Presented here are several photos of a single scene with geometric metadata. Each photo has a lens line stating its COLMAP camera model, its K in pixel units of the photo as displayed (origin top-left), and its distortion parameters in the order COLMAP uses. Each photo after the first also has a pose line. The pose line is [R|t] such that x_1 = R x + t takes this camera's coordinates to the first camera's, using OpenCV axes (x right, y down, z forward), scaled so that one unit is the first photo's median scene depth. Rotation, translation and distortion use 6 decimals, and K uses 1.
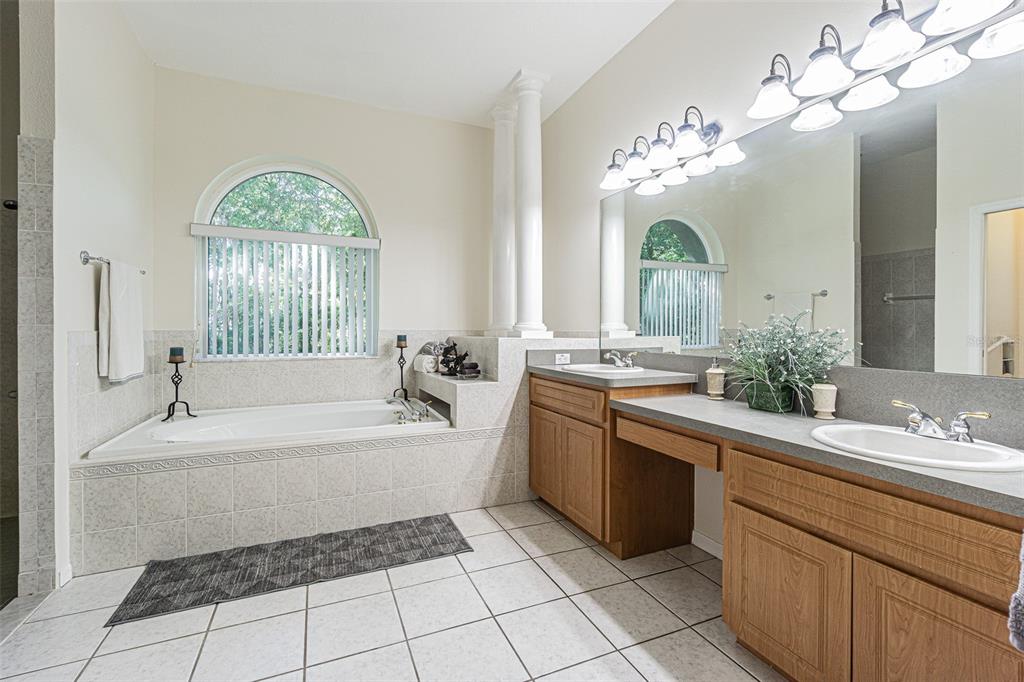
lens RADIAL K [[441.5, 0, 506.1], [0, 441.5, 339.8], [0, 0, 1]] dist [-0.002068, -0.000097]
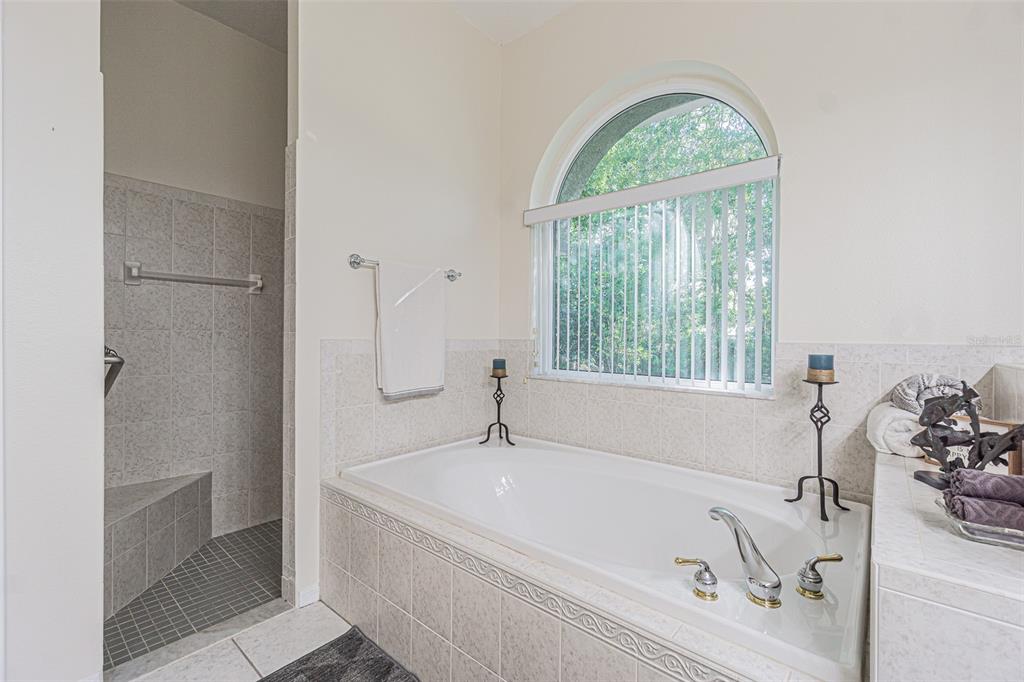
lens RADIAL K [[441.5, 0, 506.1], [0, 441.5, 339.8], [0, 0, 1]] dist [-0.002068, -0.000097]
pose [[0.436338, 0.011092, -0.899715, 0.023166], [-0.028159, 0.999603, -0.001333, -0.019650], [0.899342, 0.025917, 0.436477, 0.628551]]
